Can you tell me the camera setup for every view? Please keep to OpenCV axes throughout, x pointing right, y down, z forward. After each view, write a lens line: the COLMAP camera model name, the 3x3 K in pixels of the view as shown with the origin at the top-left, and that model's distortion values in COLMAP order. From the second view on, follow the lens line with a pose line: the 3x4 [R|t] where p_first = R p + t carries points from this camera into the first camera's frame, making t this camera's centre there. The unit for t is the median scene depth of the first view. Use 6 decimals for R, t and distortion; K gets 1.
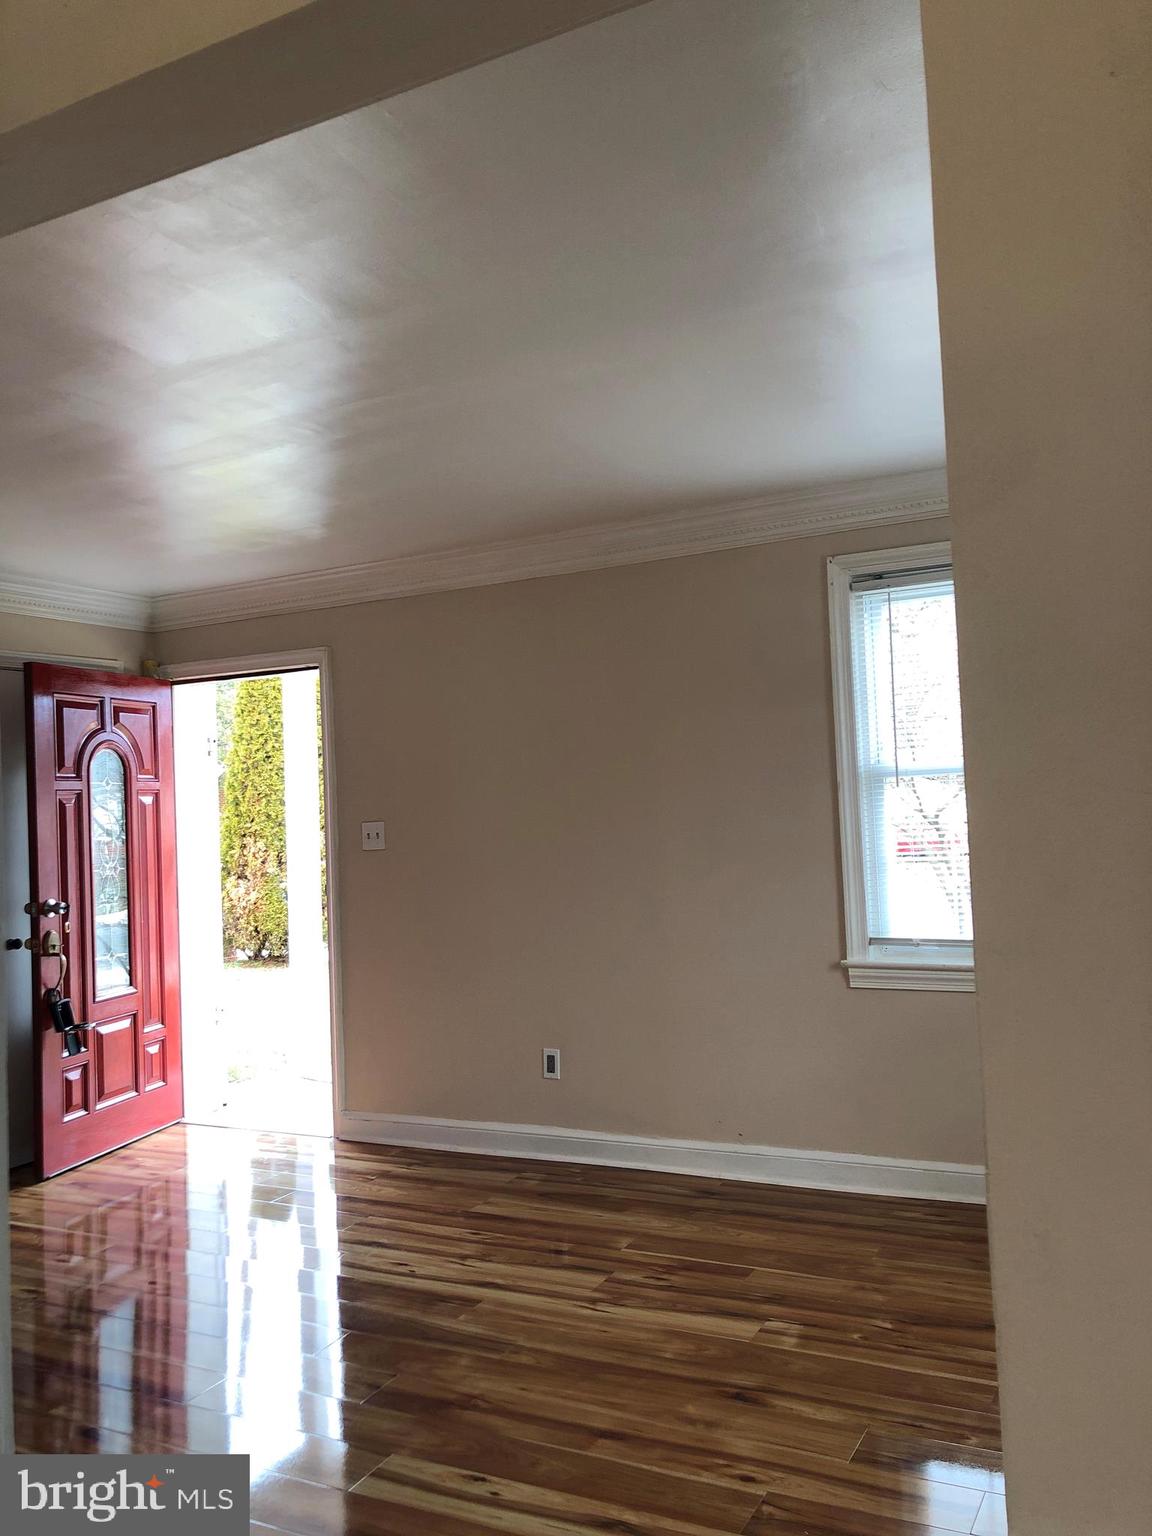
lens RADIAL K [[1221.1, 0, 582.5], [0, 1221.1, 769.3], [0, 0, 1]] dist [0.013012, -0.067192]
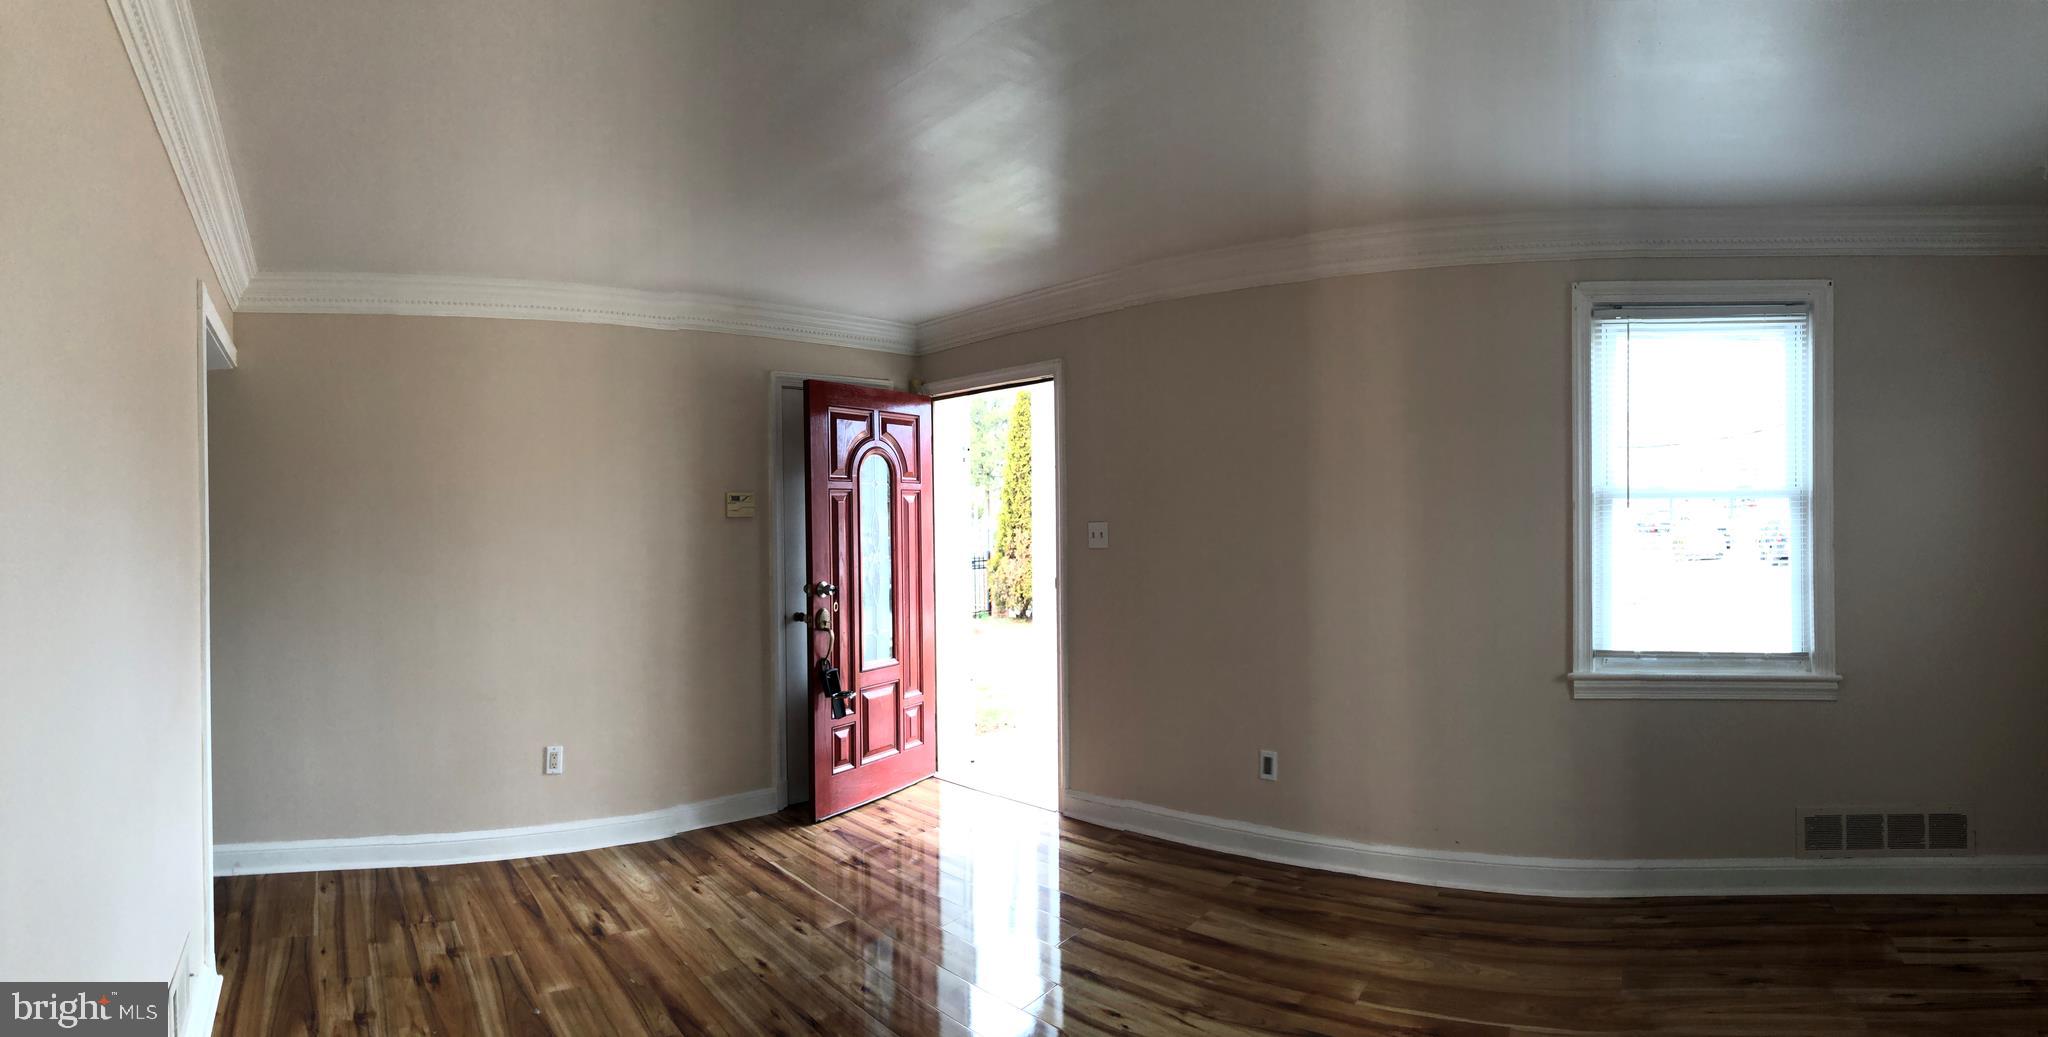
lens RADIAL K [[1585.5, 0, 990.3], [0, 1585.5, 522.4], [0, 0, 1]] dist [-0.002507, -0.000658]
pose [[0.973984, 0.019004, -0.225820, 0.058500], [-0.010237, 0.999150, 0.039929, -0.013027], [0.226387, -0.036578, 0.973350, -0.435454]]
